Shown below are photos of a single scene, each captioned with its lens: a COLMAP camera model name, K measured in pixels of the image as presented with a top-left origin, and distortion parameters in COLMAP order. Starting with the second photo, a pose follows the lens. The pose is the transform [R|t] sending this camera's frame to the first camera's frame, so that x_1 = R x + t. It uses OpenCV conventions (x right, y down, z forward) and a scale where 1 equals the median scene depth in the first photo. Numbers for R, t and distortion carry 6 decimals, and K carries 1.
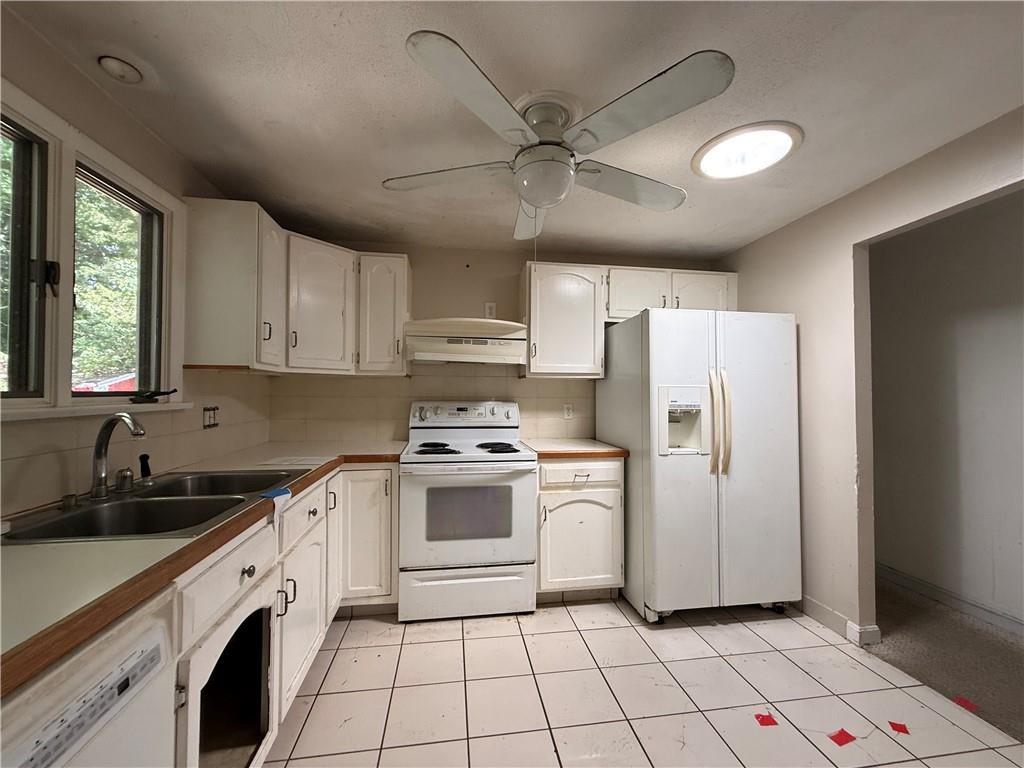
lens RADIAL K [[408.2, 0, 509.7], [0, 408.2, 385.3], [0, 0, 1]] dist [-0.000215, 0.000072]
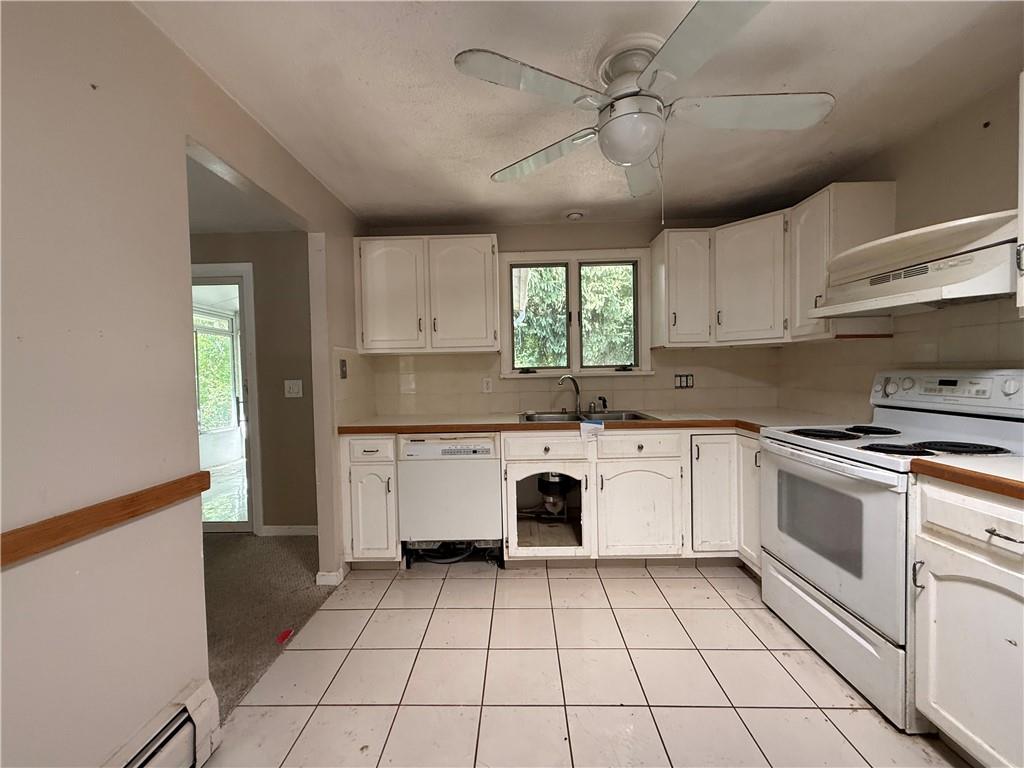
lens RADIAL K [[408.2, 0, 512.1], [0, 408.2, 386.6], [0, 0, 1]] dist [-0.000215, 0.000072]
pose [[-0.167346, 0.035085, -0.985274, 0.710505], [0.036593, 0.998899, 0.029355, 0.028147], [0.985219, -0.031141, -0.168446, 0.568302]]
